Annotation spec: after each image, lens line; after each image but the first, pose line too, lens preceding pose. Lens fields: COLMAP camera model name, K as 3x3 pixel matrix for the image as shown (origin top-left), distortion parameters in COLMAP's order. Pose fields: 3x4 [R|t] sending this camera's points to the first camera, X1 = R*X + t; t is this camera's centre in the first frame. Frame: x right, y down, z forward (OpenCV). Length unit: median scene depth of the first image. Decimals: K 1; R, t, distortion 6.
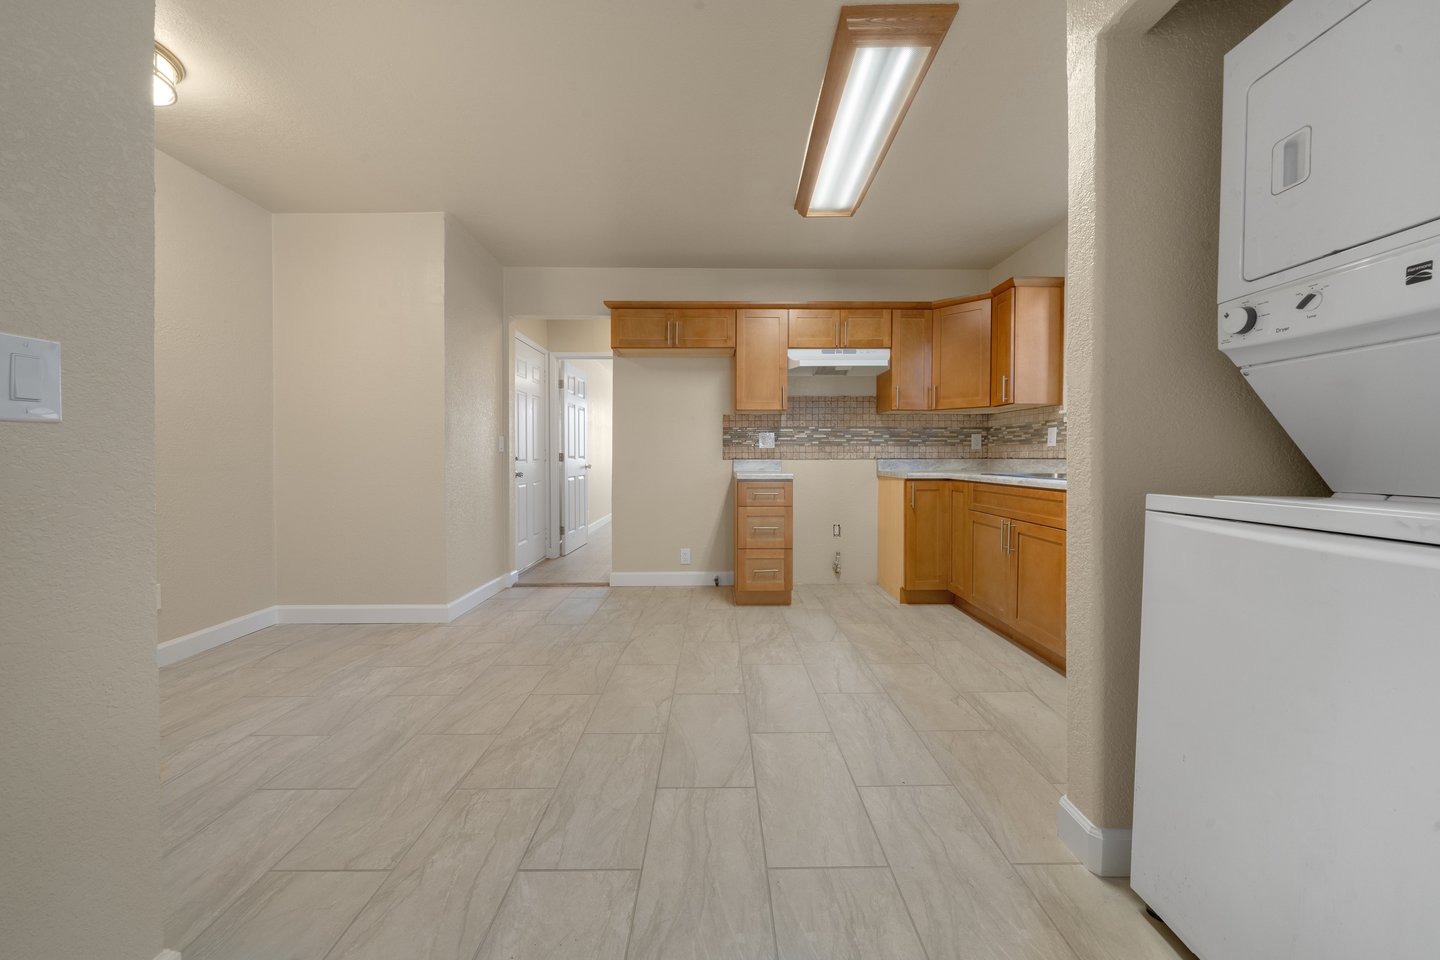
lens RADIAL K [[497.6, 0, 724.3], [0, 497.6, 462.4], [0, 0, 1]] dist [-0.006265, -0.000167]
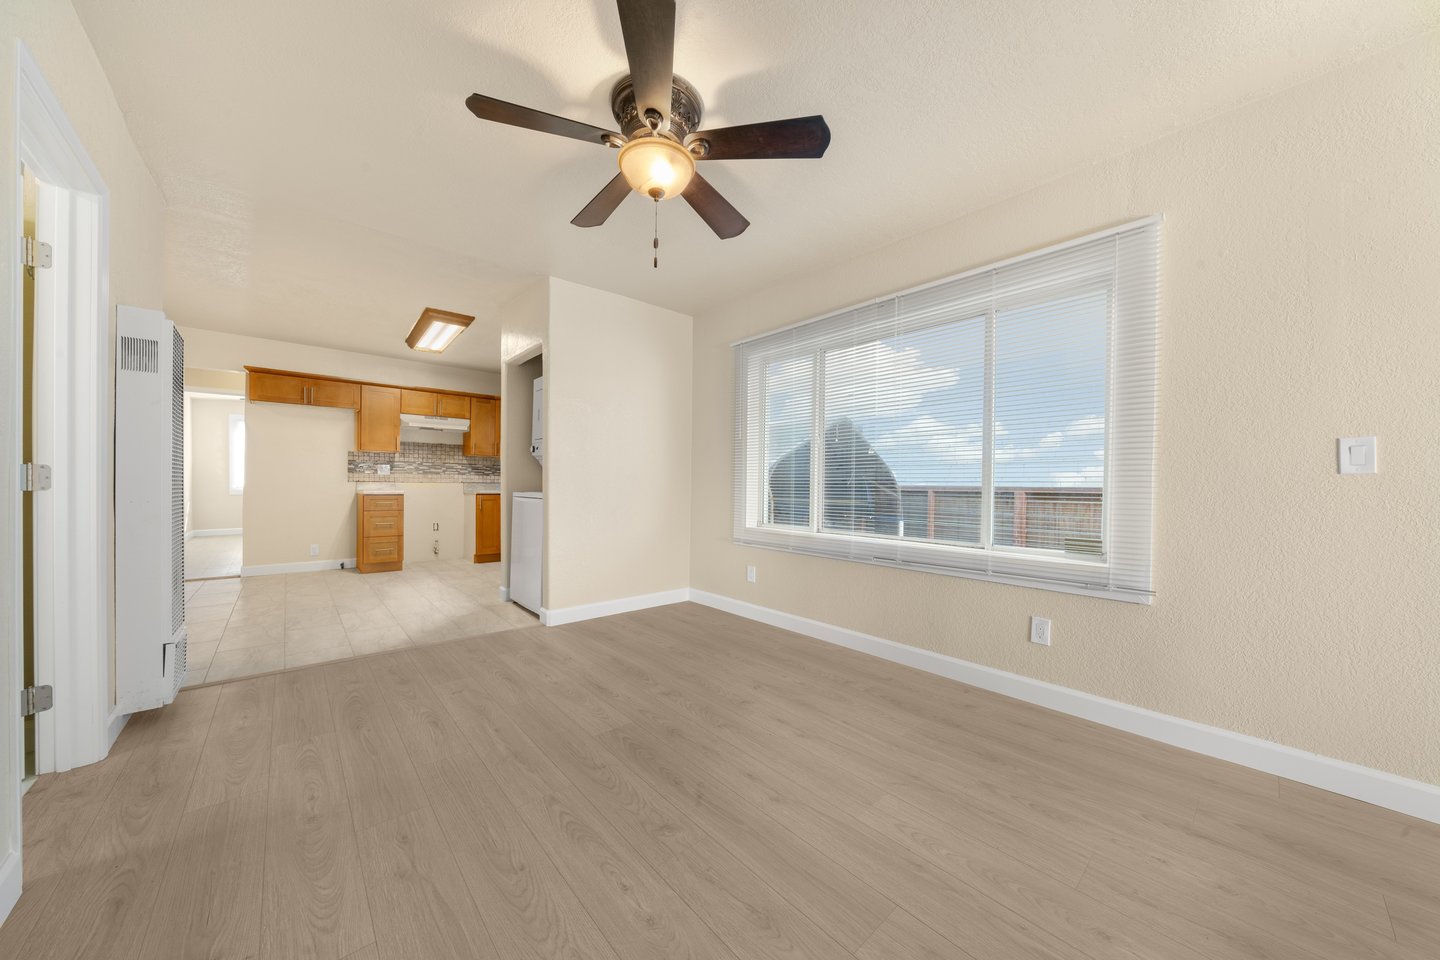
lens RADIAL K [[497.6, 0, 723.0], [0, 497.6, 491.5], [0, 0, 1]] dist [-0.006265, -0.000167]
pose [[0.760844, 0.001737, 0.648932, -0.118035], [-0.006405, 0.999968, 0.004833, 0.009463], [-0.648903, -0.007834, 0.760831, -0.889615]]
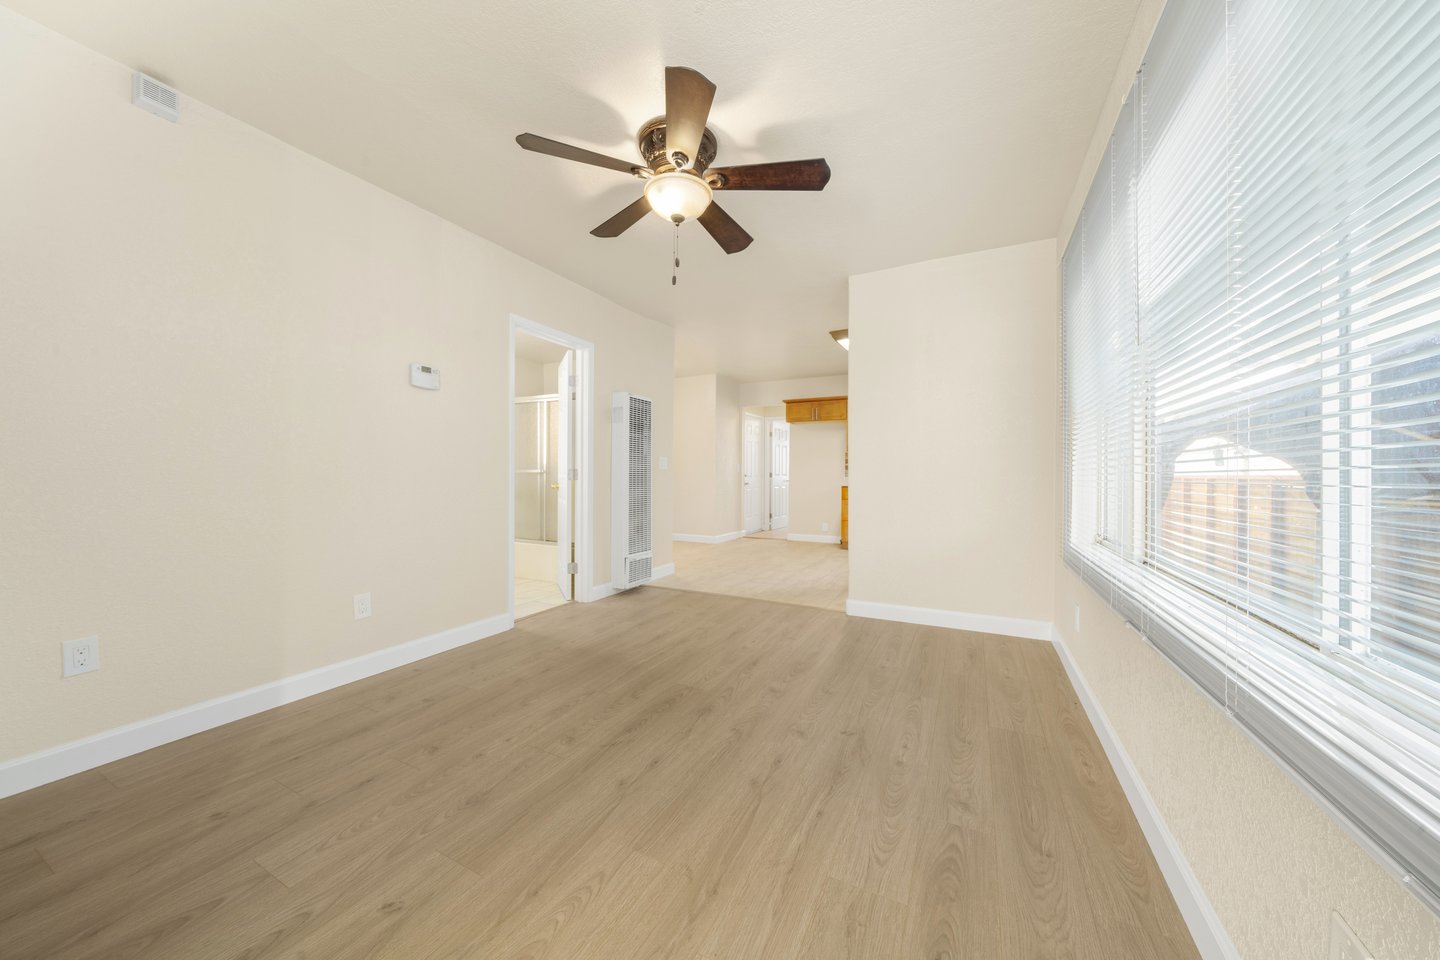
lens RADIAL K [[497.6, 0, 712.8], [0, 497.6, 476.3], [0, 0, 1]] dist [-0.006265, -0.000167]
pose [[0.875717, 0.006318, -0.482784, 0.499701], [-0.010512, 0.999927, -0.005983, 0.010253], [0.482711, 0.010315, 0.875719, -0.943093]]
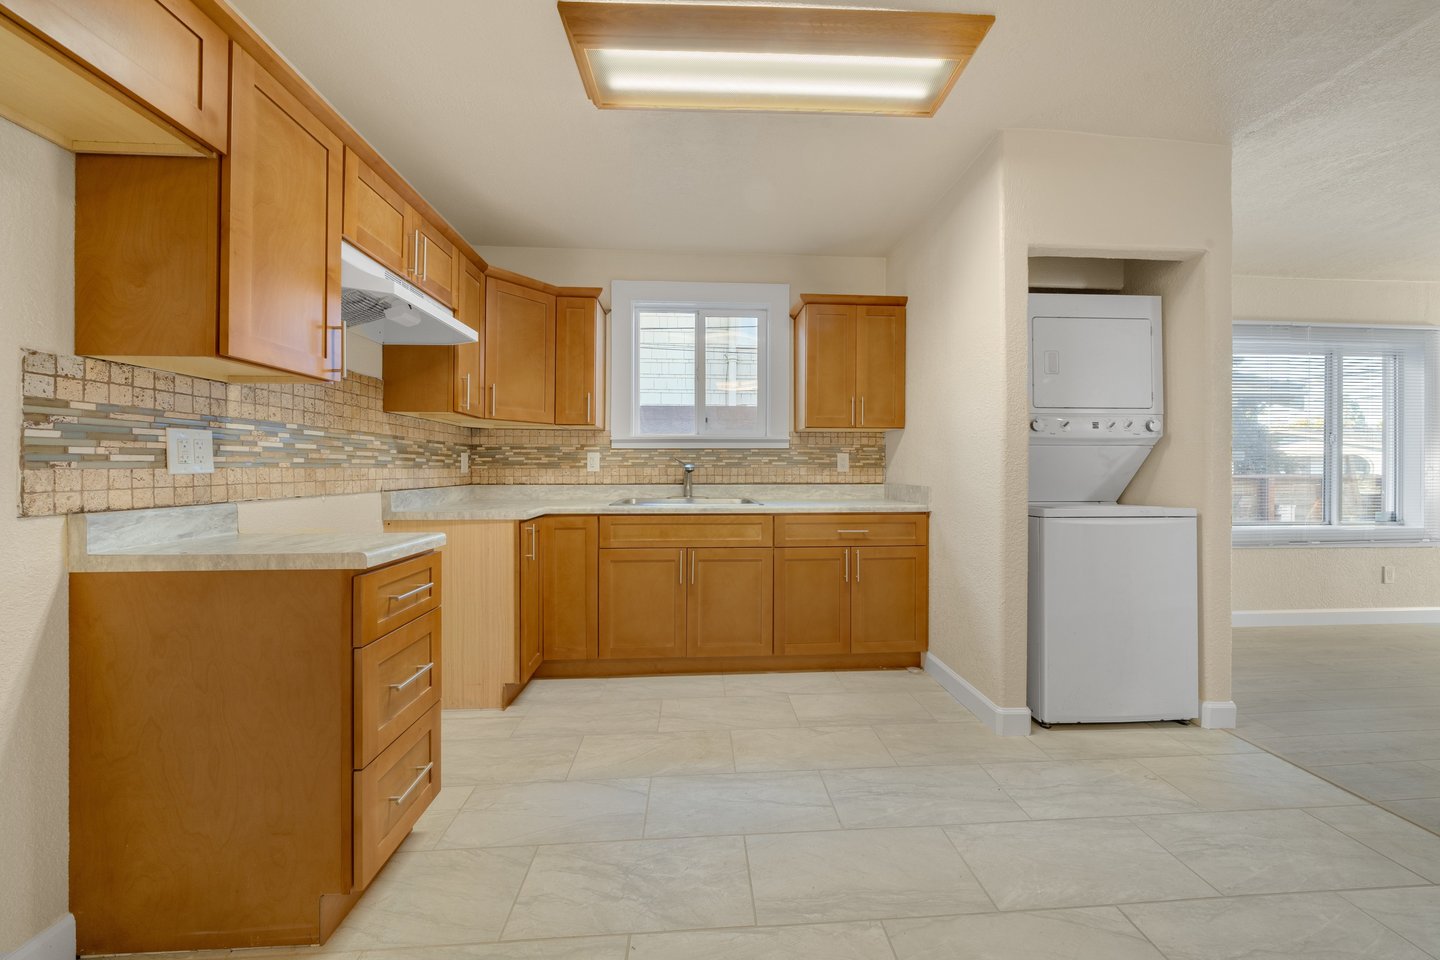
lens RADIAL K [[497.6, 0, 730.6], [0, 497.6, 470.5], [0, 0, 1]] dist [-0.006265, -0.000167]
pose [[-0.045214, -0.001760, 0.998976, -0.298195], [0.010142, 0.999946, 0.002221, -0.030004], [-0.998926, 0.010232, -0.045194, 0.688393]]
